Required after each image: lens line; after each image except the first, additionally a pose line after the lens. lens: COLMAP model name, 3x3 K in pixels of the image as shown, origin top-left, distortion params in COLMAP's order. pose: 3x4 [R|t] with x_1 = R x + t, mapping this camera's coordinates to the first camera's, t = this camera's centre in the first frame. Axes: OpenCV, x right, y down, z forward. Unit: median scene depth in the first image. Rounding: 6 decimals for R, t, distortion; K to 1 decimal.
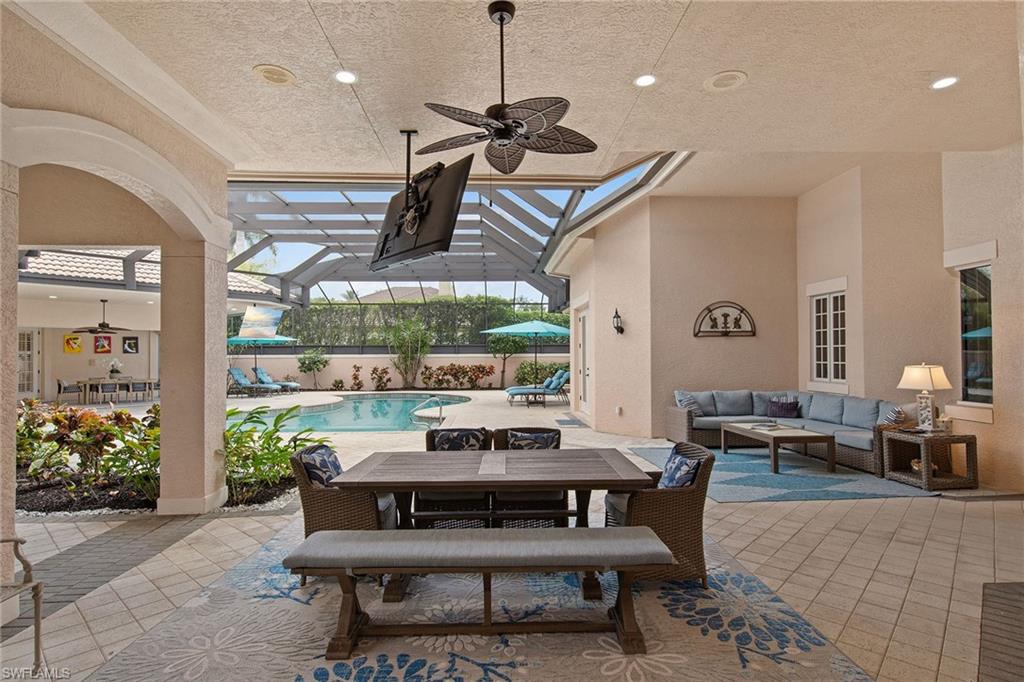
lens RADIAL K [[524.3, 0, 512.0], [0, 524.3, 341.0], [0, 0, 1]] dist [0.002739, 0.000200]
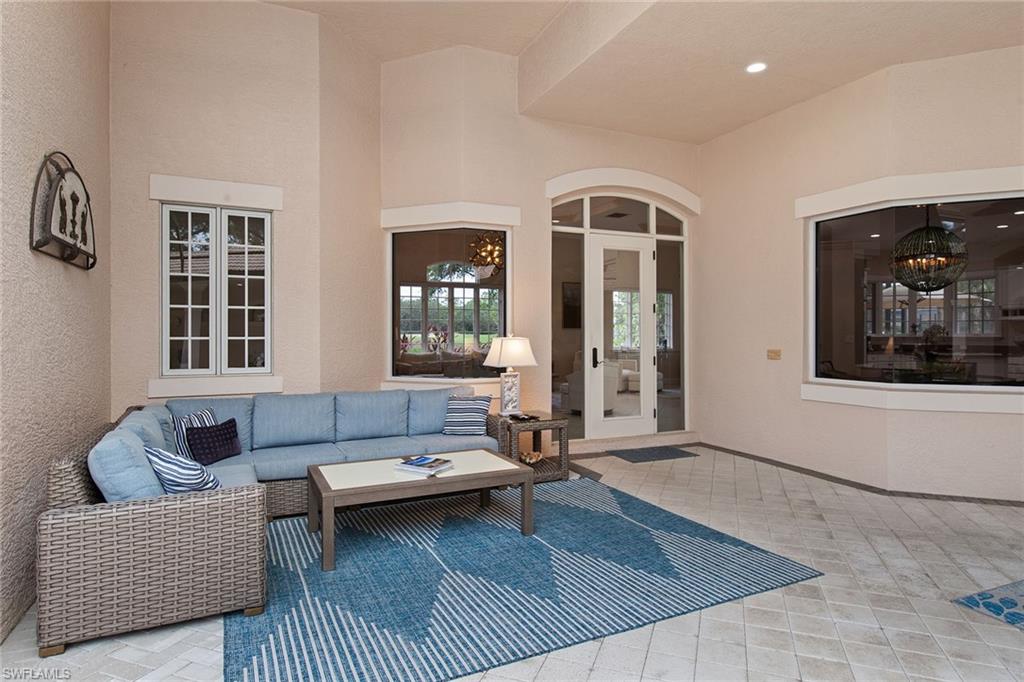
lens RADIAL K [[566.3, 0, 512.0], [0, 566.3, 341.0], [0, 0, 1]] dist [-0.001919, -0.001064]
pose [[-0.368284, -0.000692, 0.929713, -0.029850], [-0.022188, 0.999721, -0.008045, 0.039205], [-0.929448, -0.023592, -0.368197, 0.868990]]
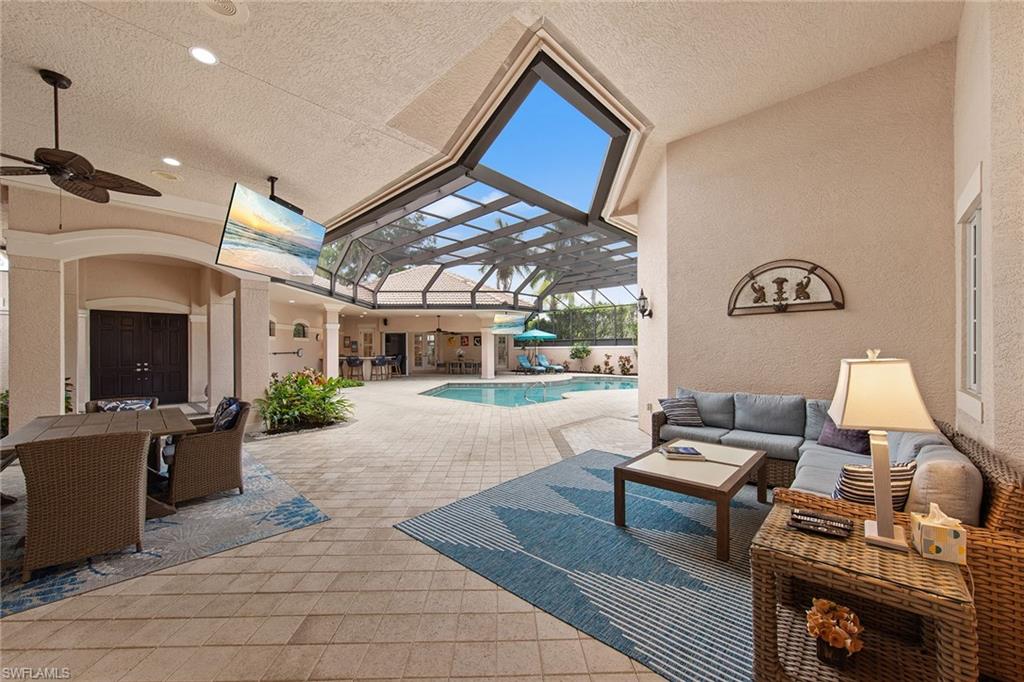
lens RADIAL K [[386.4, 0, 512.0], [0, 386.4, 341.0], [0, 0, 1]] dist [0.000878, 0.000043]
pose [[0.687631, -0.013983, -0.725925, 0.527545], [0.020544, 0.999789, 0.000201, 0.020048], [0.725769, -0.015052, 0.687774, 0.414010]]
